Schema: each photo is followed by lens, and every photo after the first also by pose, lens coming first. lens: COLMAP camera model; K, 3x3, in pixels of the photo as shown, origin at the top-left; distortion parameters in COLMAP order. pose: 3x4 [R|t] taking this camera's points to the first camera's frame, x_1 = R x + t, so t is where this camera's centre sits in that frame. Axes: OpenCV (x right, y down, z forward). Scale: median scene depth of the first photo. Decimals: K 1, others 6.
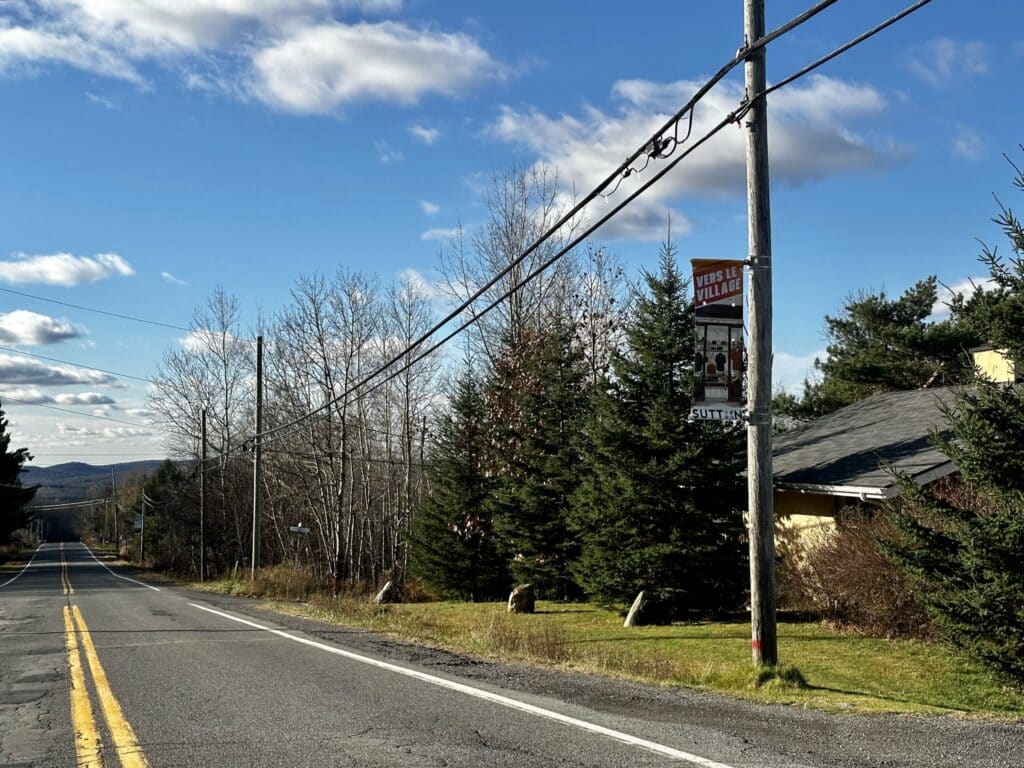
lens RADIAL K [[1333.9, 0, 512.0], [0, 1333.9, 384.0], [0, 0, 1]] dist [0.024568, 0.010691]
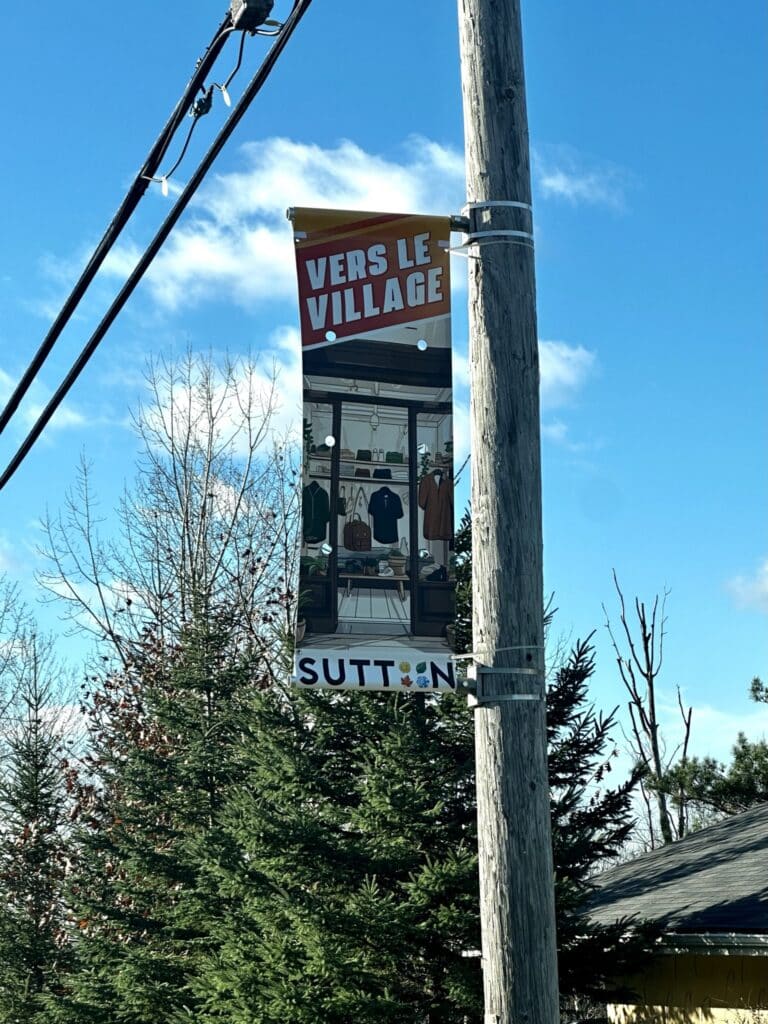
lens RADIAL K [[2272.3, 0, 384.0], [0, 2272.3, 512.0], [0, 0, 1]] dist [-0.295617, 6.448259]
pose [[0.998680, -0.012181, 0.049905, 0.127437], [0.018480, 0.991630, -0.127780, 0.053983], [-0.047931, 0.128534, 0.990546, 0.444109]]
